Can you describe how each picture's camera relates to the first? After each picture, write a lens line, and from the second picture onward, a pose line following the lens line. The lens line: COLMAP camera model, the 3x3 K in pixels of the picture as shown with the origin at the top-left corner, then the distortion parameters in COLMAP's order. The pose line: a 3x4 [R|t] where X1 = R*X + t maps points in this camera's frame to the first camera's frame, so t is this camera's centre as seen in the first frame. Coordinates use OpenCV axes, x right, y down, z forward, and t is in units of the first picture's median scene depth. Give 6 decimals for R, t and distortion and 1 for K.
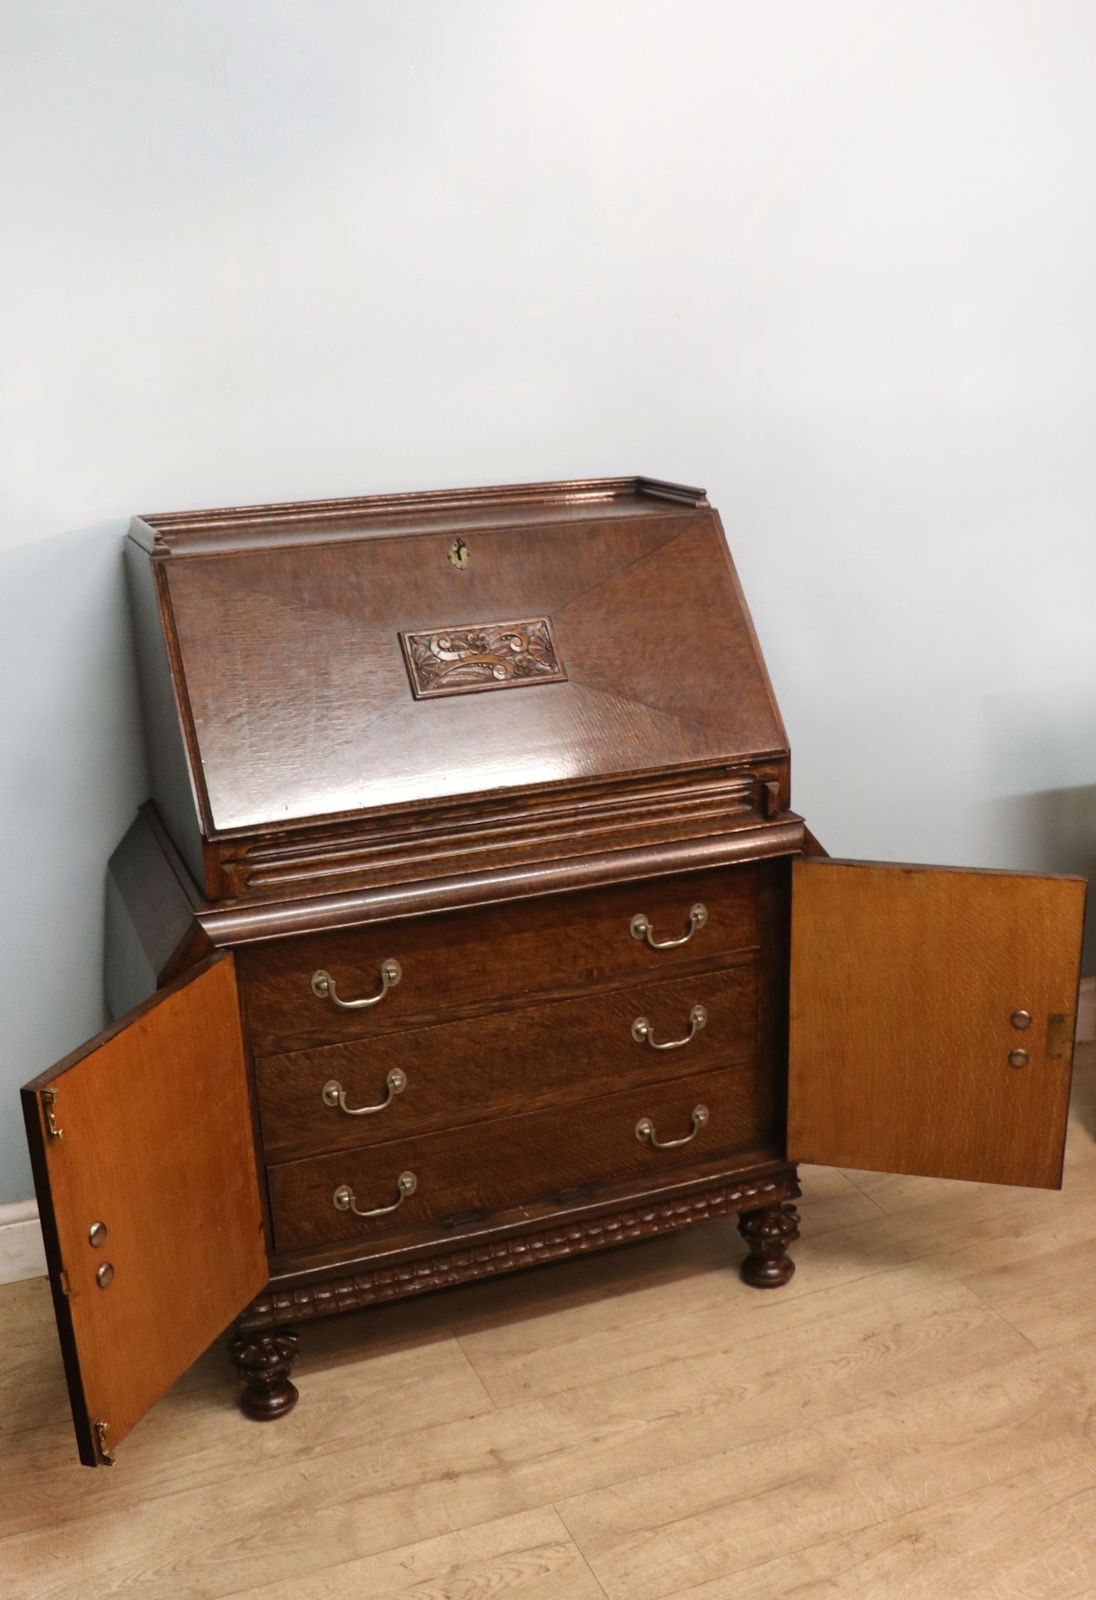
lens RADIAL K [[1714.2, 0, 626.0], [0, 1714.2, 863.3], [0, 0, 1]] dist [-0.156892, 0.000000]
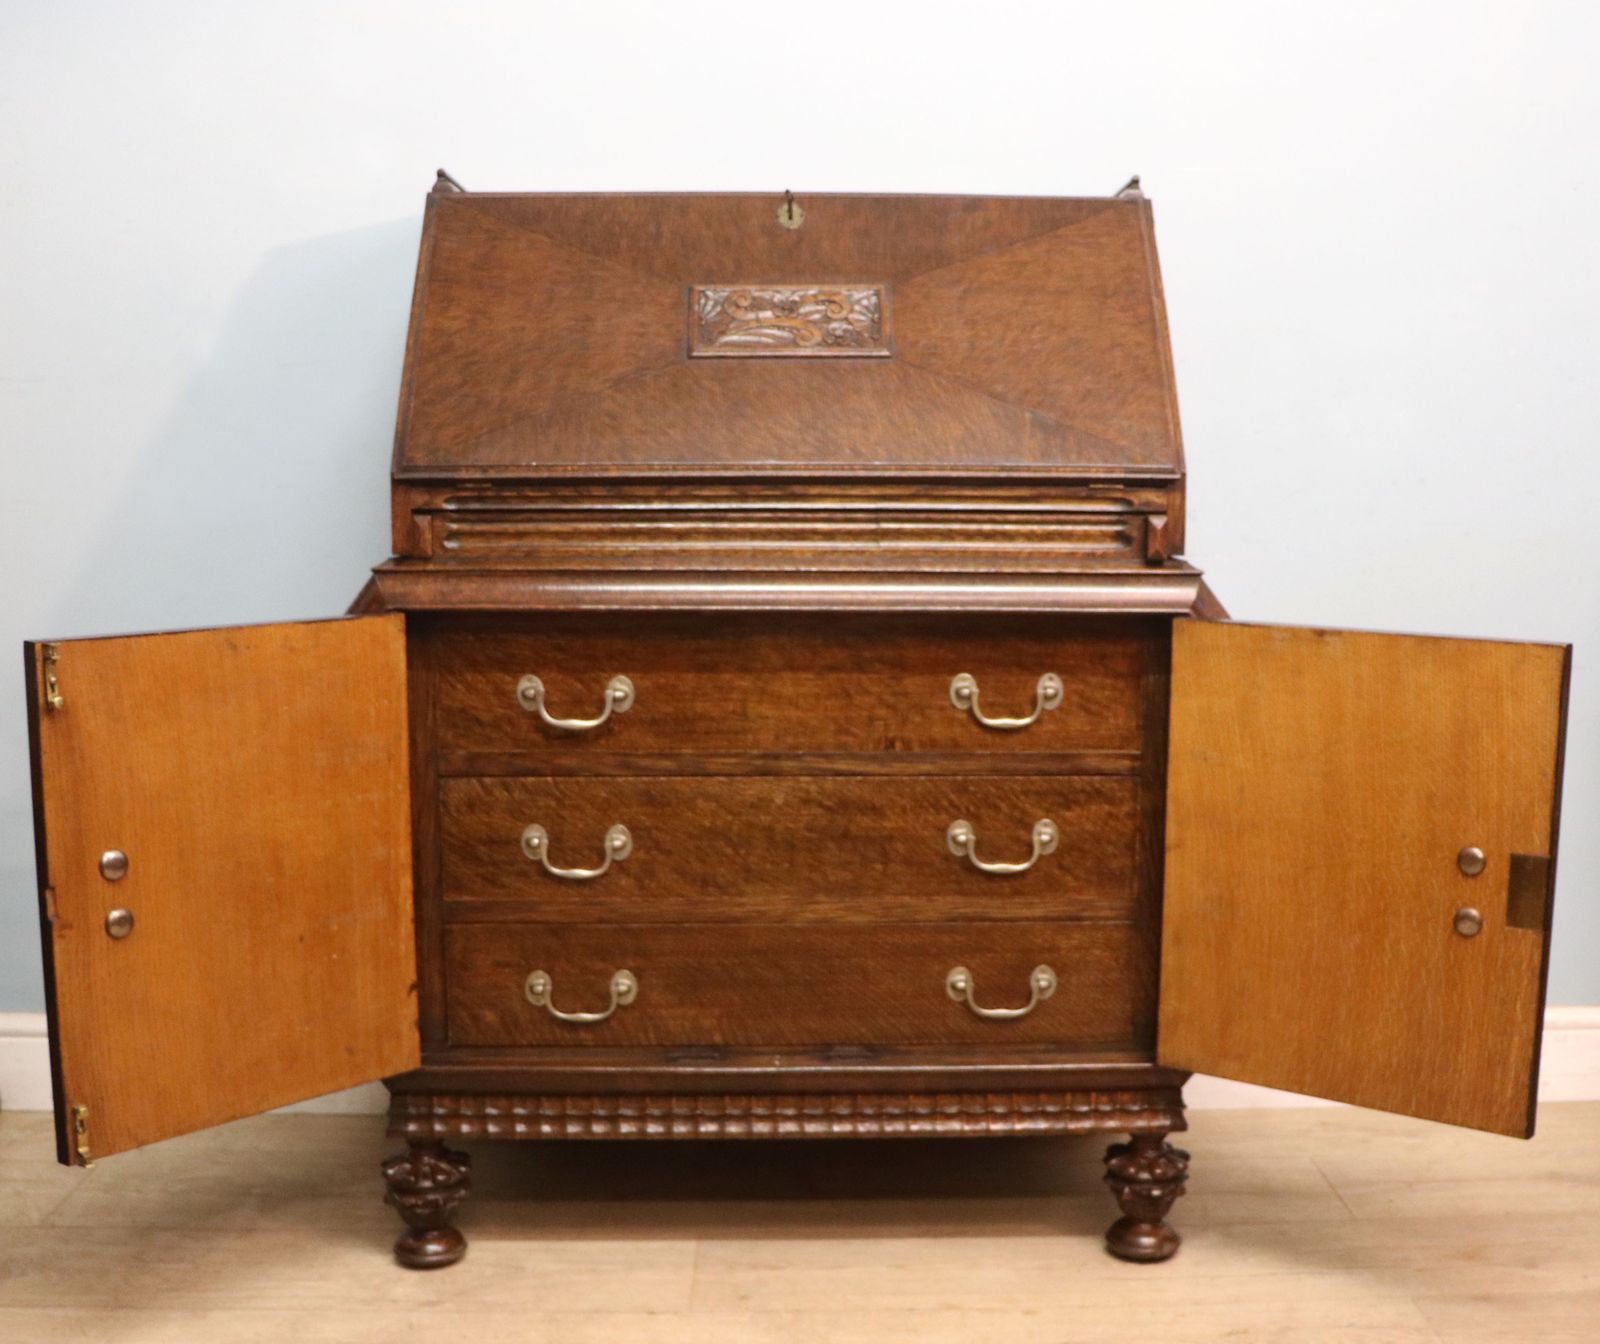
lens RADIAL K [[1979.2, 0, 862.0], [0, 1979.2, 794.8], [0, 0, 1]] dist [-0.173091, 0.000000]
pose [[0.932647, 0.086101, -0.350366, 0.273908], [-0.141178, 0.980766, -0.134787, 0.204453], [0.332021, 0.175173, 0.926864, 0.186941]]
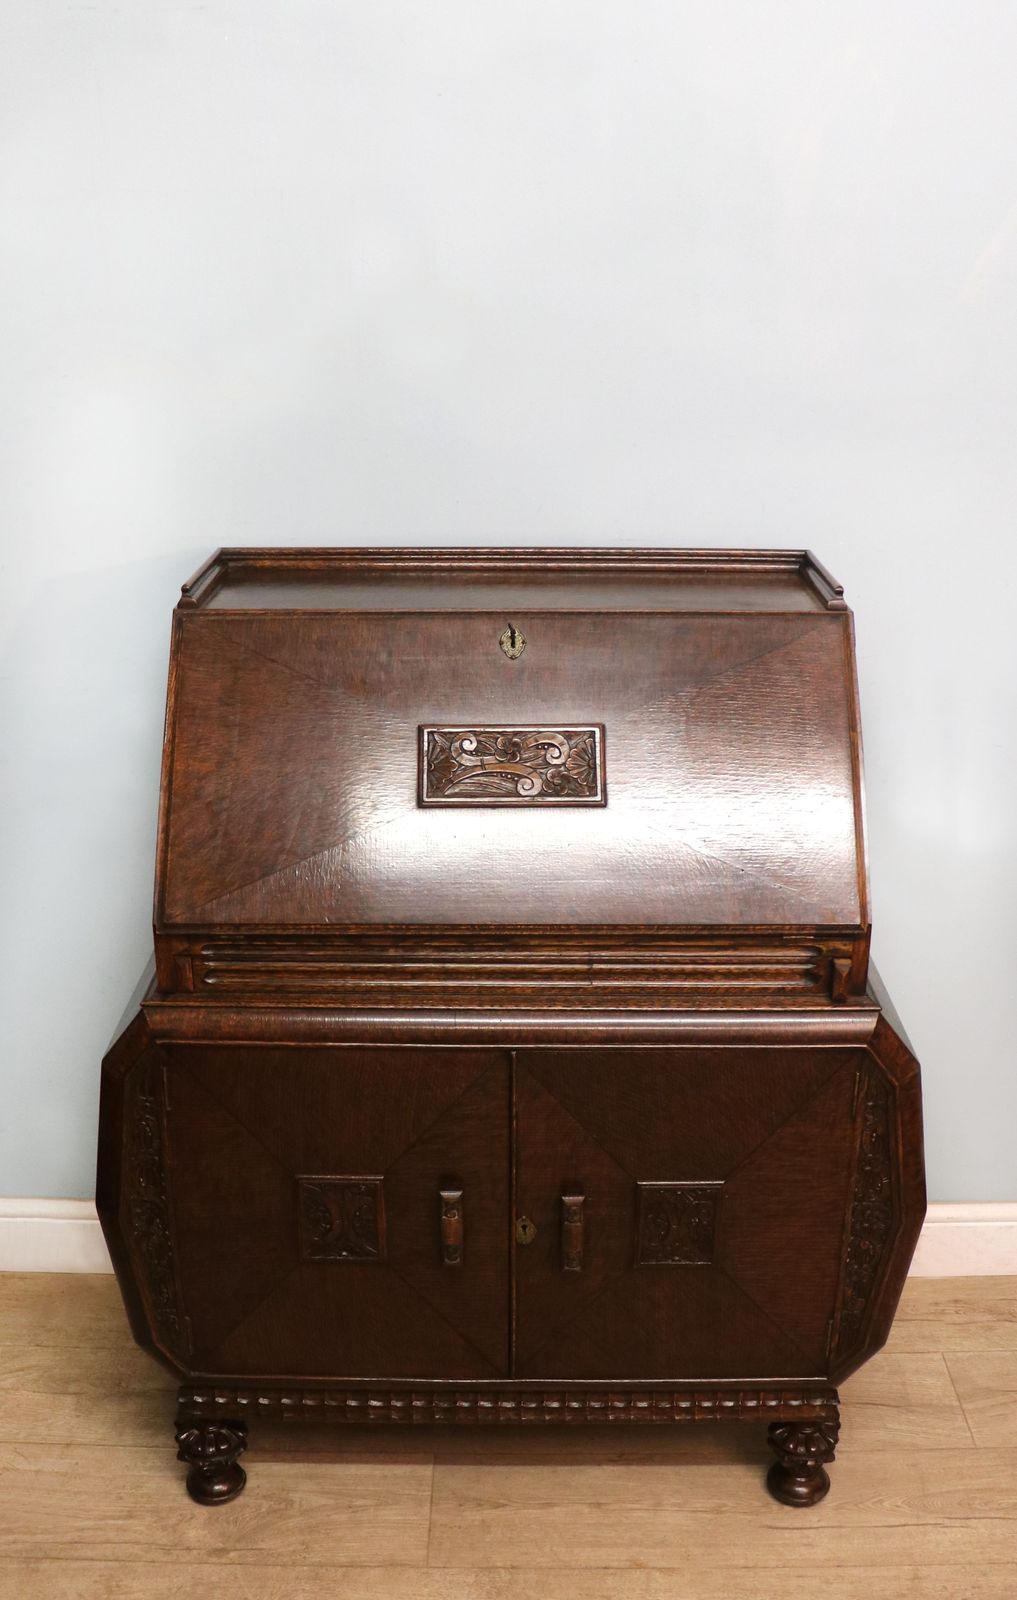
lens RADIAL K [[1642.1, 0, 496.7], [0, 1642.1, 848.1], [0, 0, 1]] dist [-0.122777, 0.000000]
pose [[0.913366, 0.169835, -0.370026, 0.213545], [-0.150746, 0.985319, 0.080144, -0.137322], [0.378204, -0.017421, 0.925558, 0.210849]]
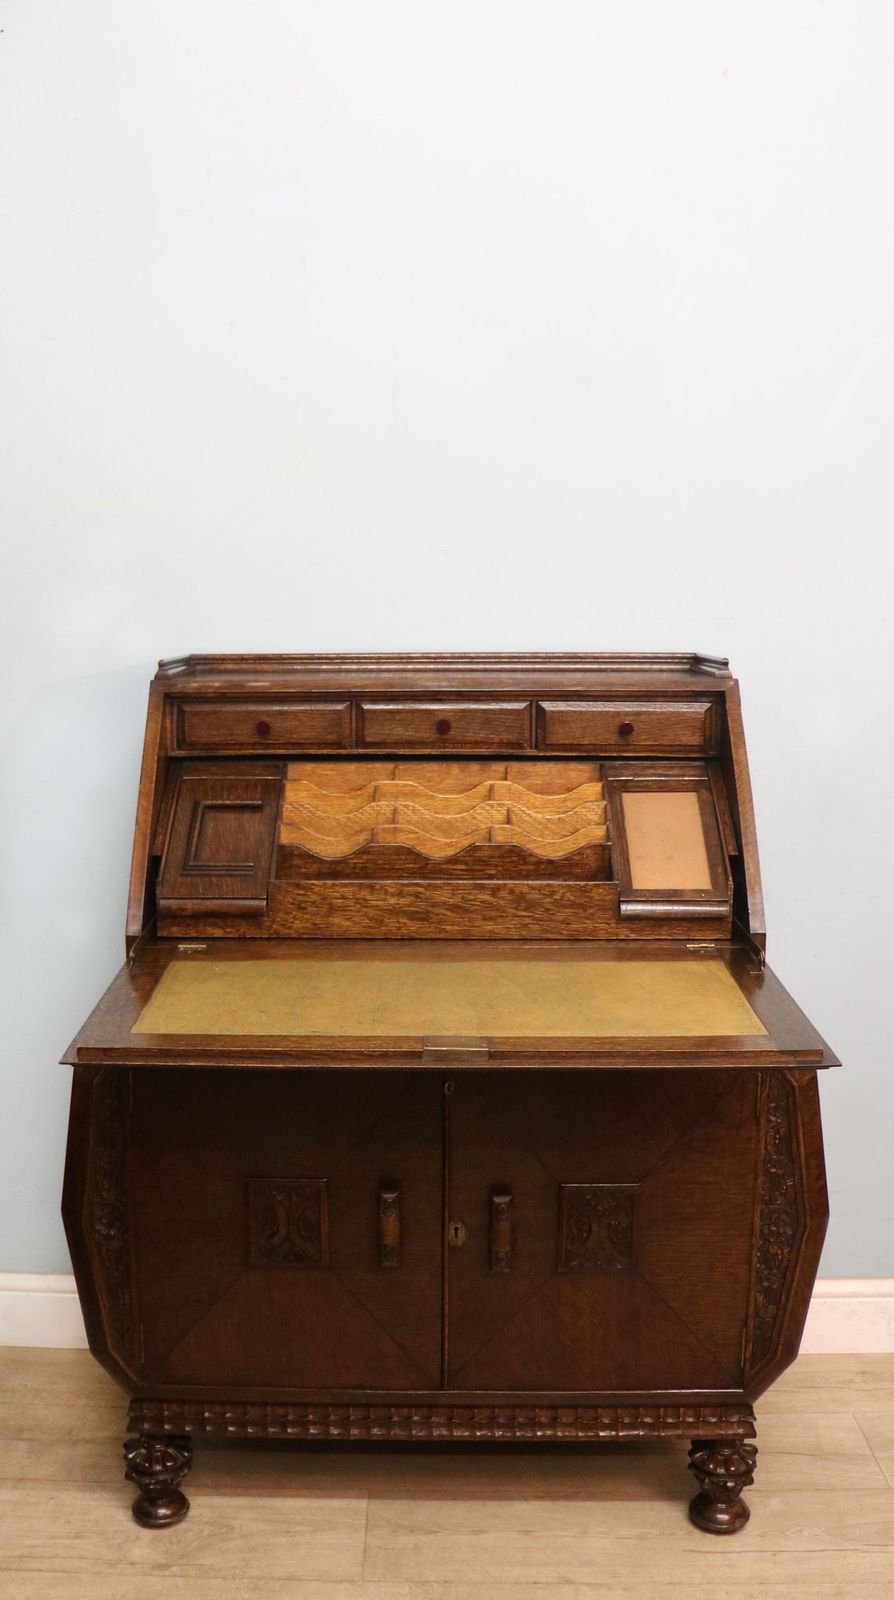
lens RADIAL K [[1523.7, 0, 366.6], [0, 1523.7, 866.5], [0, 0, 1]] dist [-0.120297, 0.000000]
pose [[0.900399, 0.093046, -0.424998, 0.242270], [-0.152841, 0.982248, -0.108760, 0.018184], [0.407334, 0.162885, 0.898637, 0.181609]]
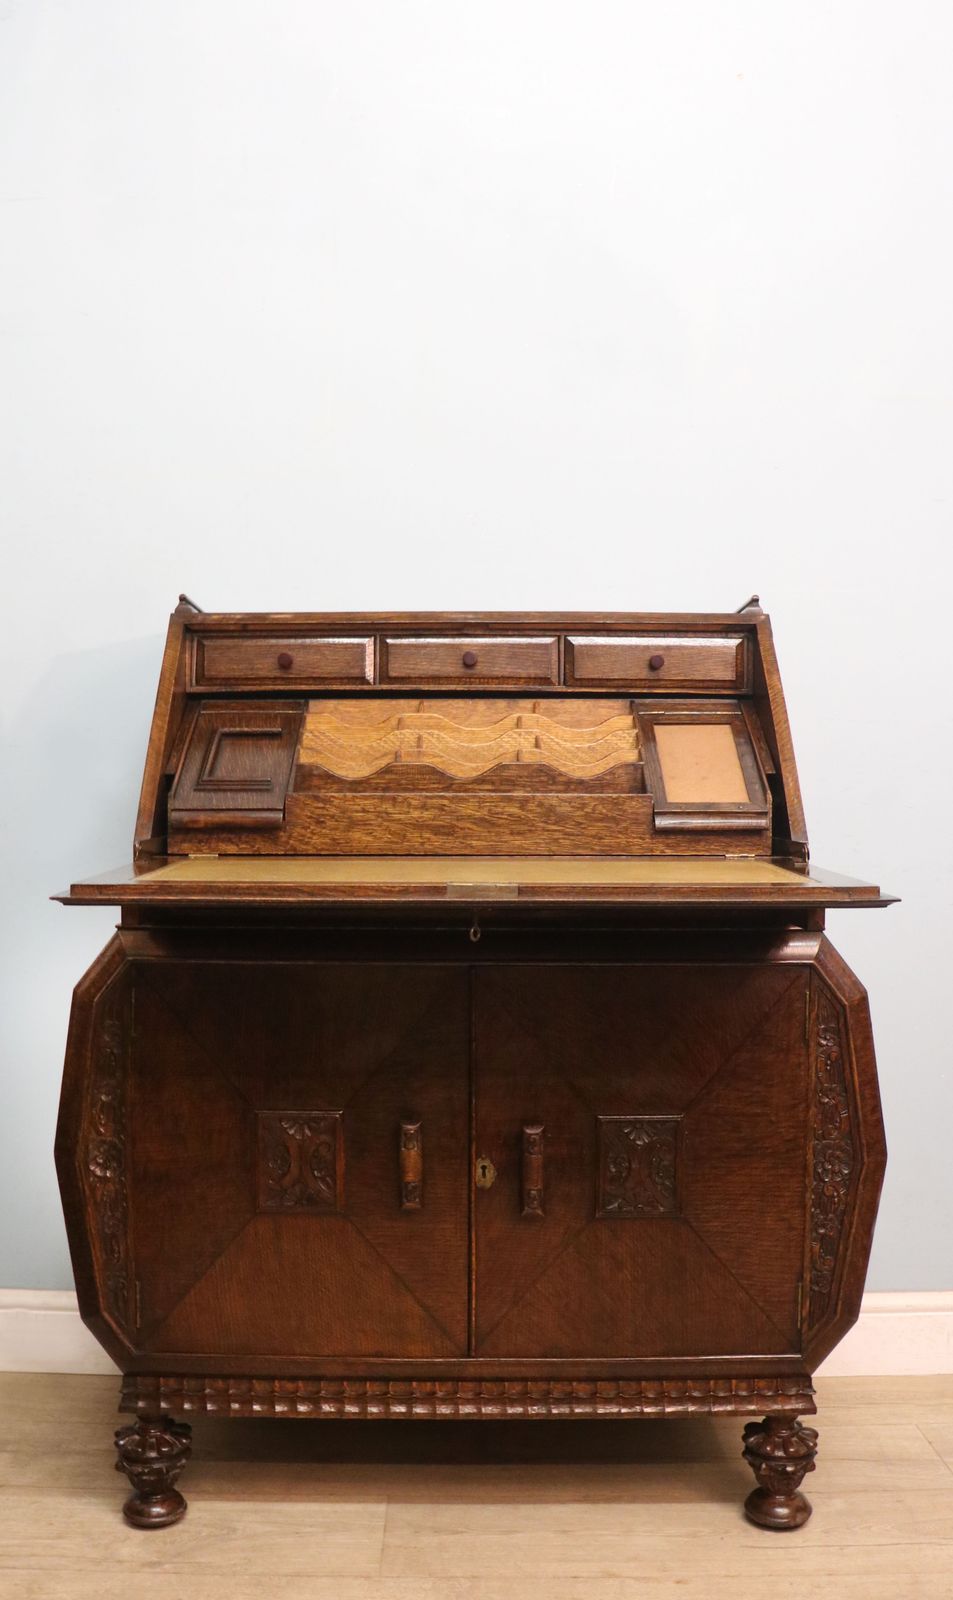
lens RADIAL K [[1467.3, 0, 439.2], [0, 1467.3, 878.3], [0, 0, 1]] dist [-0.116579, 0.000000]
pose [[0.911581, 0.036536, -0.409493, 0.227613], [-0.152341, 0.955156, -0.253909, 0.166189], [0.381853, 0.293842, 0.876268, 0.283769]]
